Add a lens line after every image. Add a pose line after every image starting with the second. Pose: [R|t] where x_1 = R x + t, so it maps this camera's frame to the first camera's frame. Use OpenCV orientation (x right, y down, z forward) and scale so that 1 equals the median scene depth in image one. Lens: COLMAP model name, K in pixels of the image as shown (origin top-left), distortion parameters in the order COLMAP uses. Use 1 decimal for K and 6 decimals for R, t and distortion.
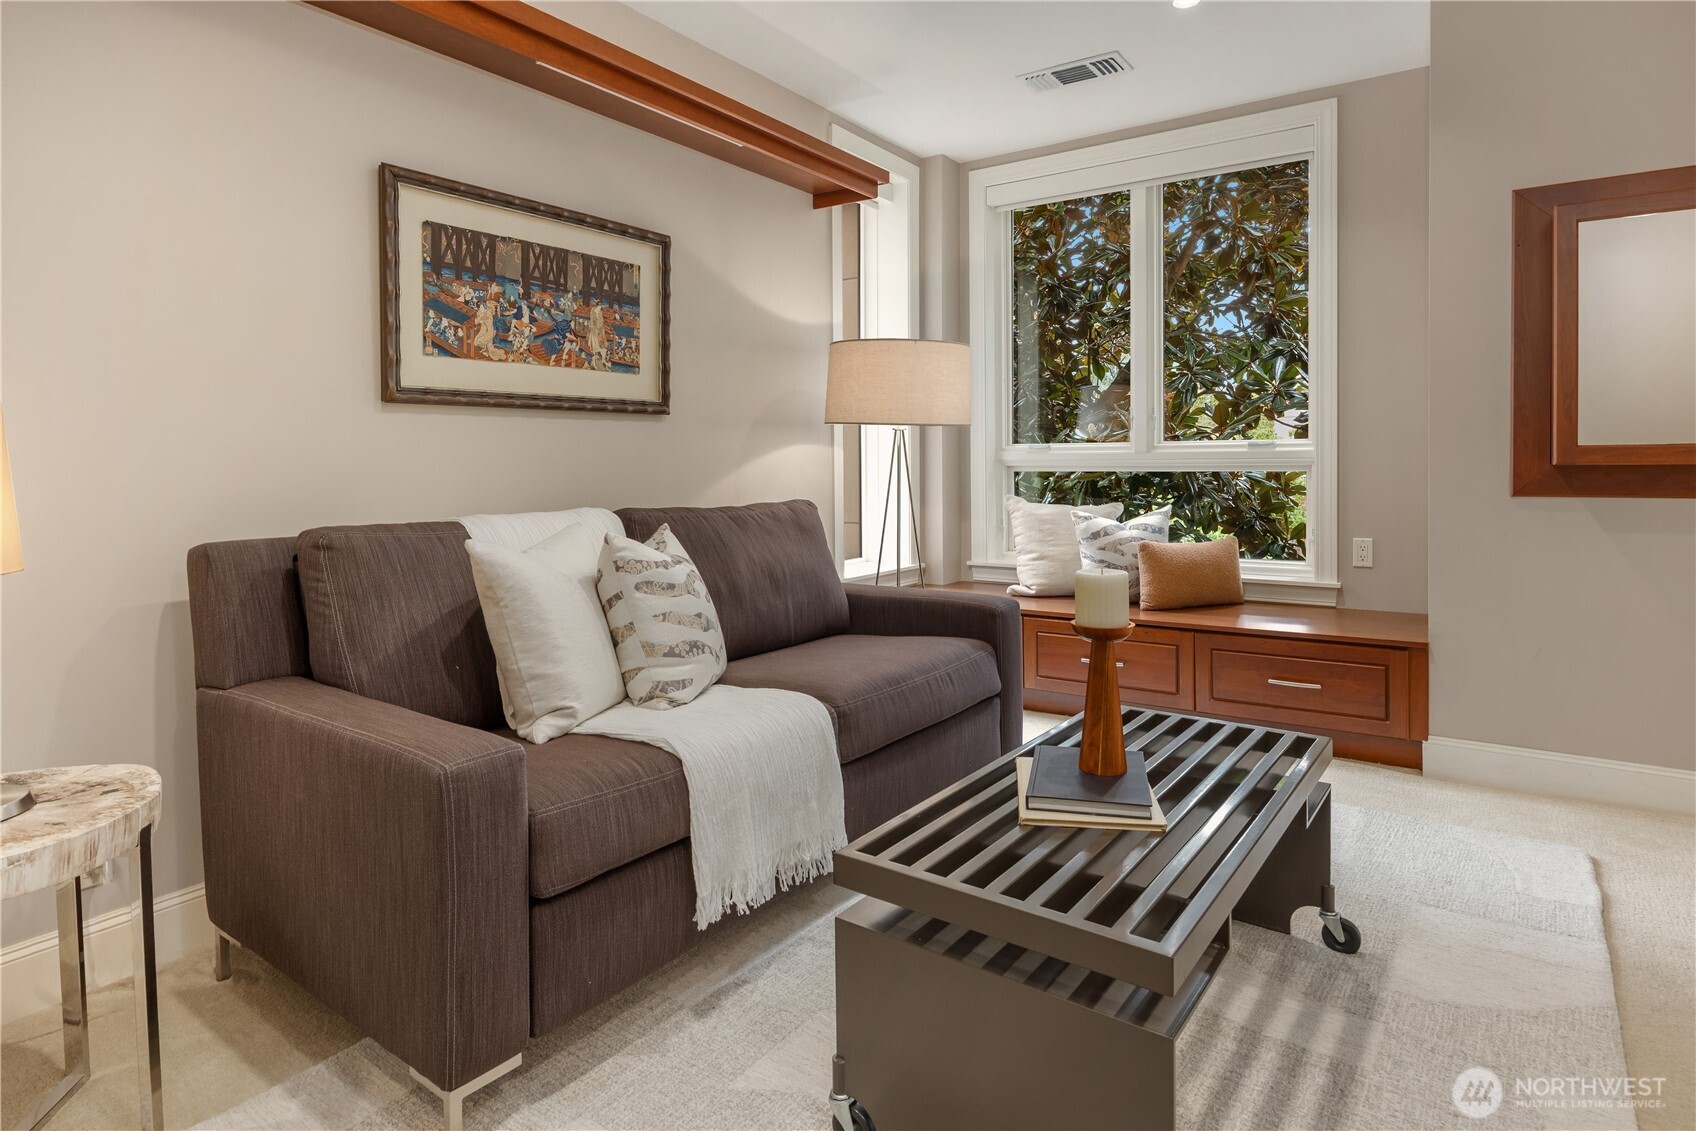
lens RADIAL K [[928.2, 0, 863.4], [0, 928.2, 483.5], [0, 0, 1]] dist [-0.002726, -0.005195]
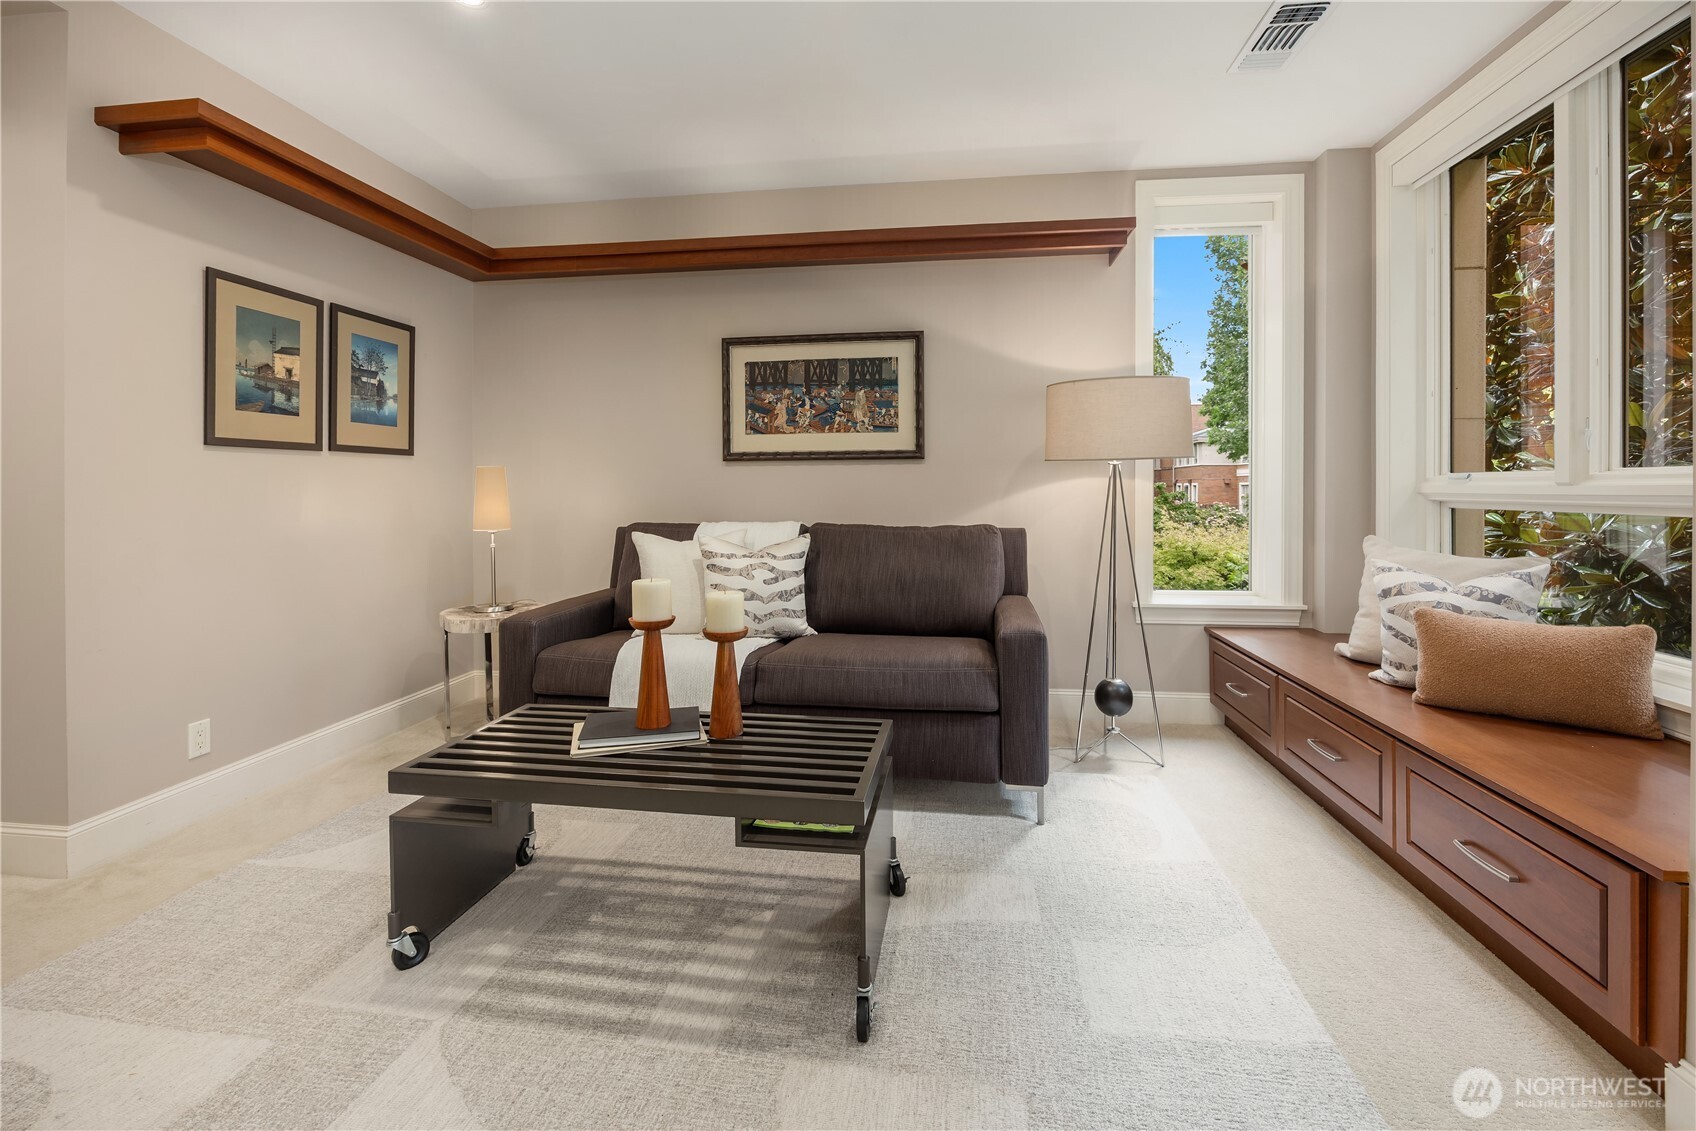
lens RADIAL K [[736.7, 0, 852.6], [0, 736.7, 486.4], [0, 0, 1]] dist [-0.013387, 0.001190]
pose [[0.456809, 0.003307, -0.889559, 0.843134], [-0.023720, 0.999683, -0.008465, -0.024635], [0.889249, 0.024967, 0.456742, 0.469278]]
